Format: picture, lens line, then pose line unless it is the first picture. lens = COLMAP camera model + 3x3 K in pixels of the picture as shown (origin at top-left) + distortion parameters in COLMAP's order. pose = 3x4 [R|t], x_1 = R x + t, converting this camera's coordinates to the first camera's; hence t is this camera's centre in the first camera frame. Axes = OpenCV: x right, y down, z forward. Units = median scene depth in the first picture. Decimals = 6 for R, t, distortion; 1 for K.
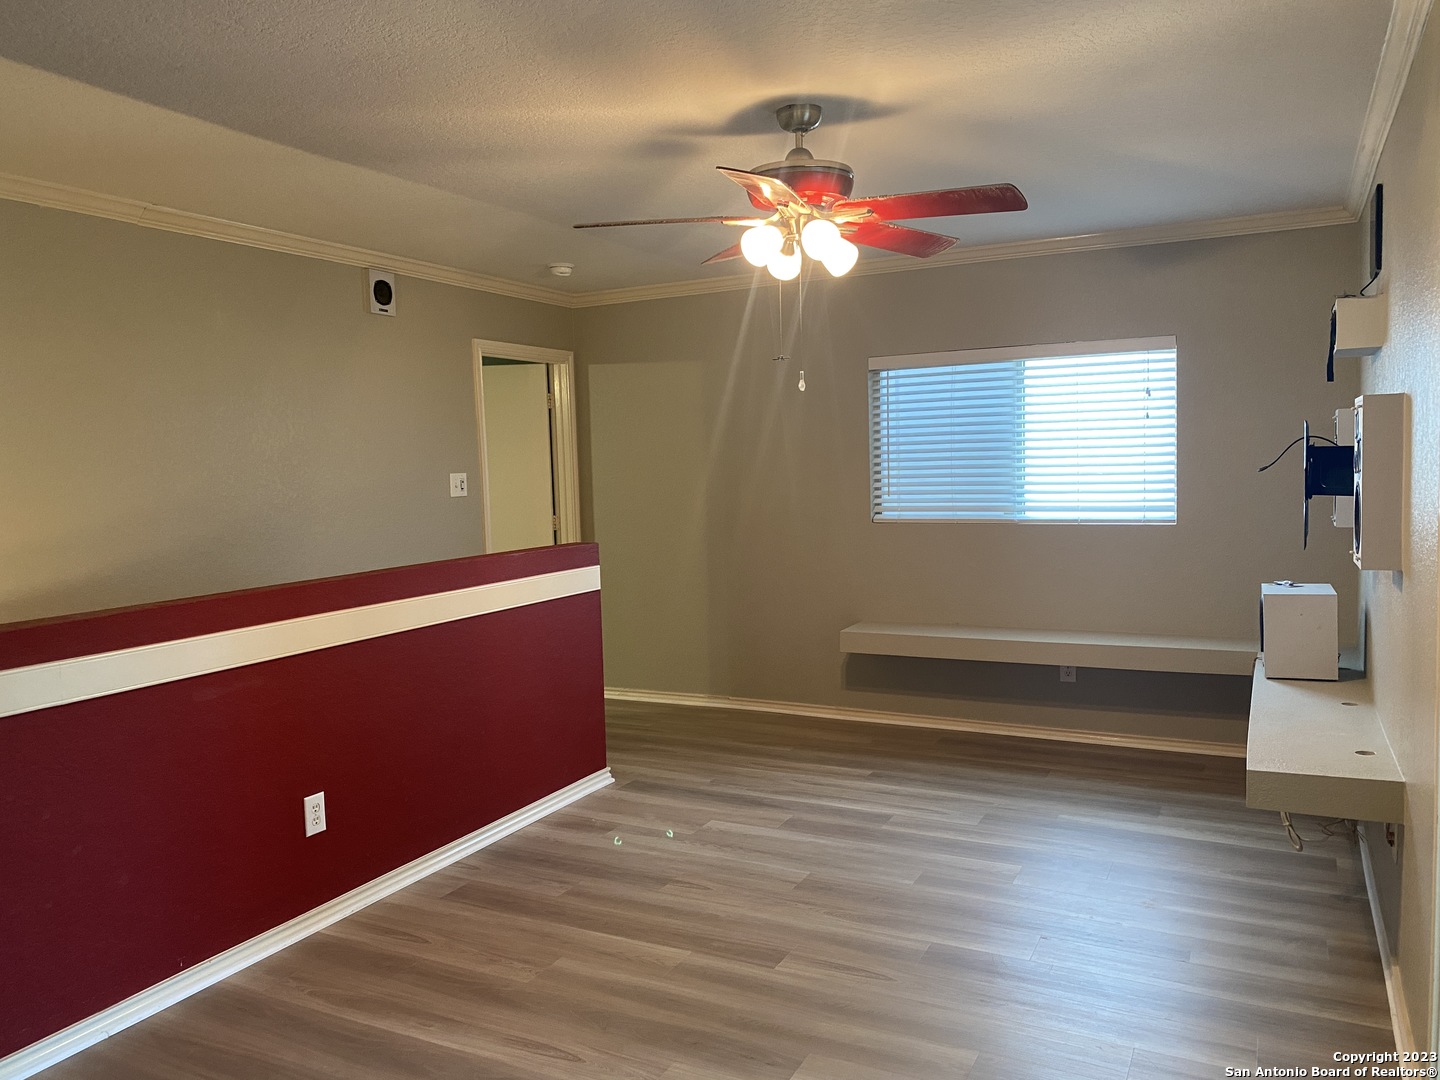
lens RADIAL K [[1097.8, 0, 717.9], [0, 1097.8, 533.0], [0, 0, 1]] dist [0.072196, -0.071466]
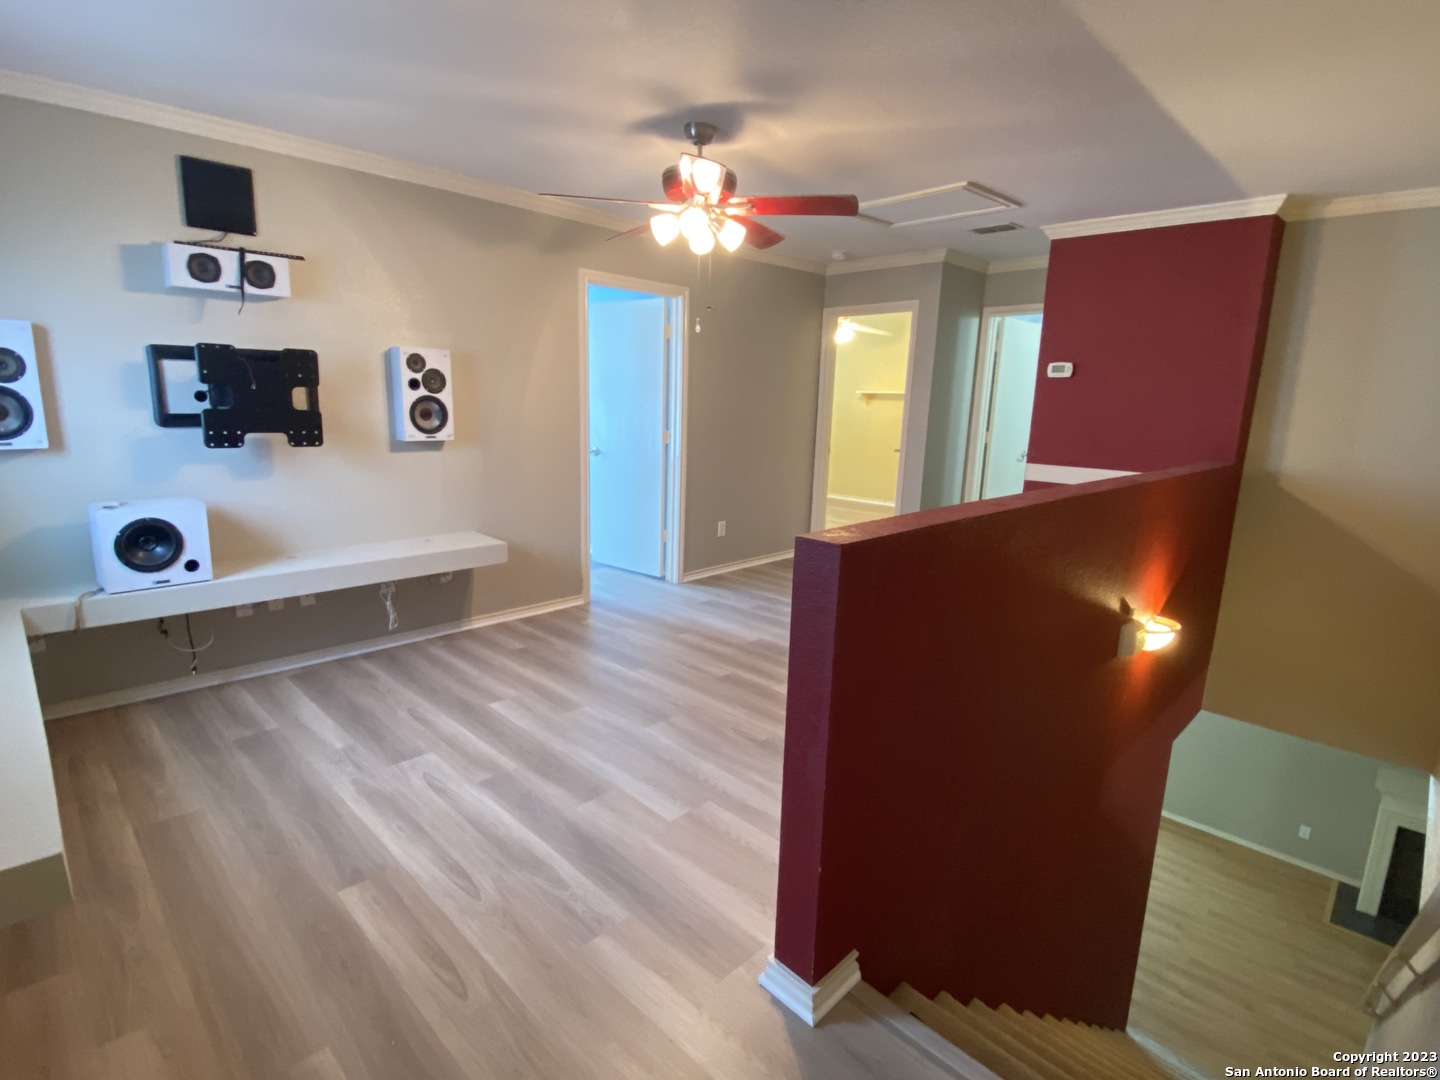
lens RADIAL K [[732.2, 0, 720.0], [0, 732.2, 540.0], [0, 0, 1]] dist [-0.000381, -0.000020]
pose [[-0.952010, -0.058122, 0.300498, -0.245301], [0.018339, 0.969207, 0.245563, -0.094087], [-0.305518, 0.239290, -0.921629, 1.841375]]
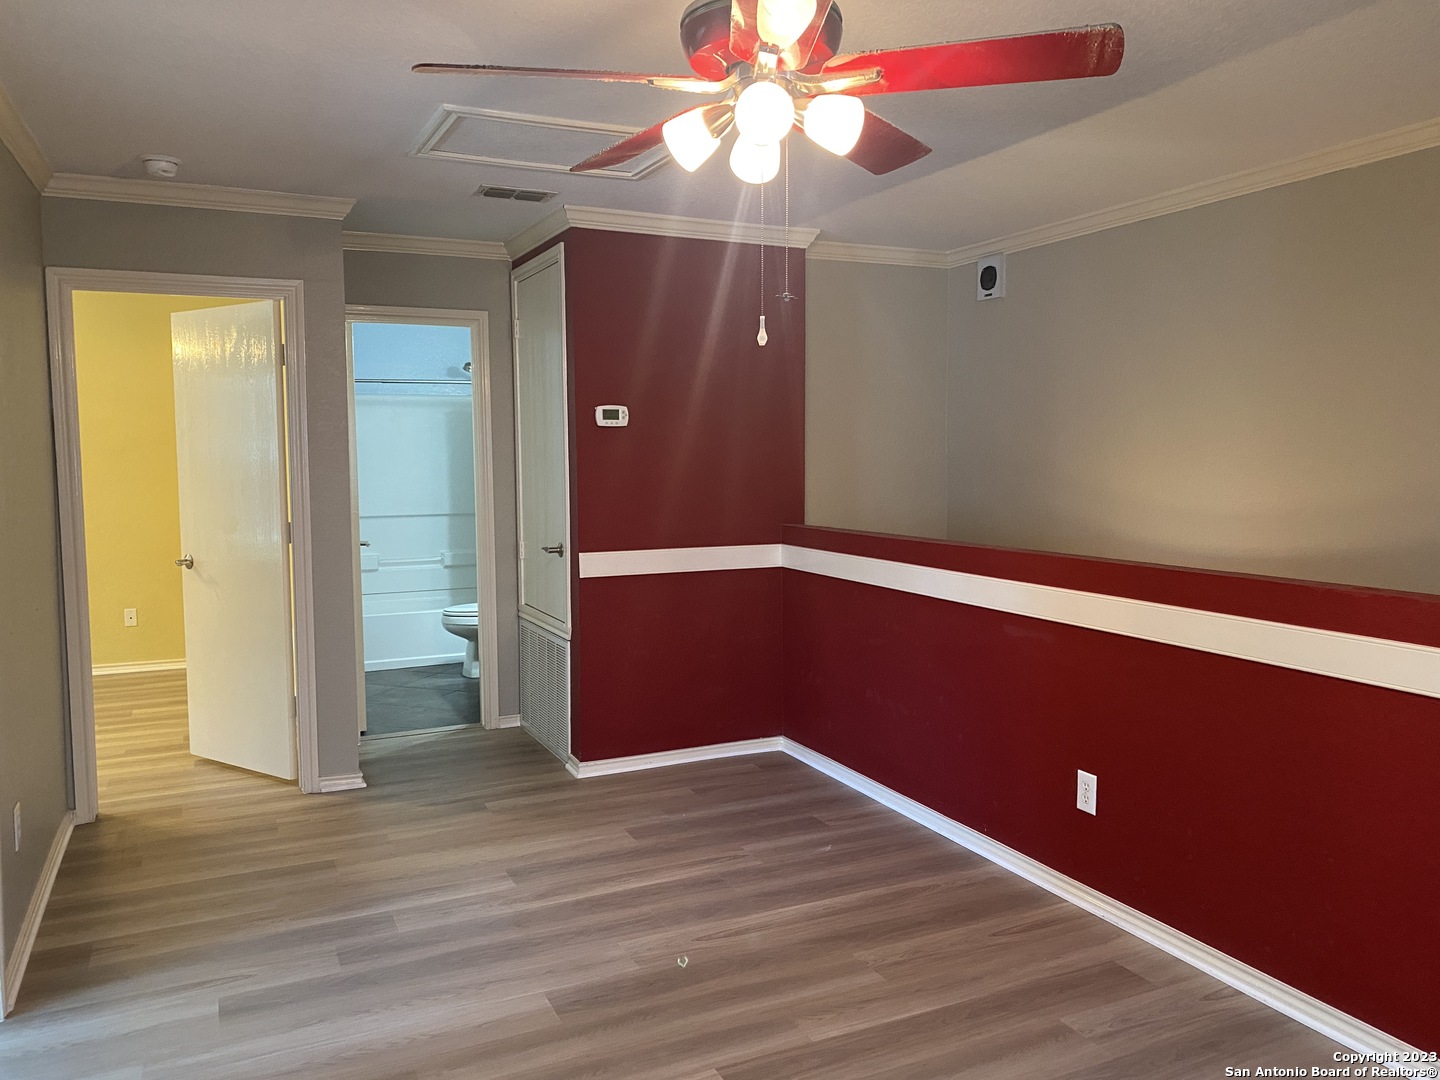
lens RADIAL K [[1097.8, 0, 717.9], [0, 1097.8, 533.0], [0, 0, 1]] dist [0.072196, -0.071466]
pose [[-0.614152, 0.087616, -0.784309, 0.594353], [-0.029074, 0.990632, 0.133431, -0.097983], [0.788652, 0.104750, -0.605851, 1.315139]]
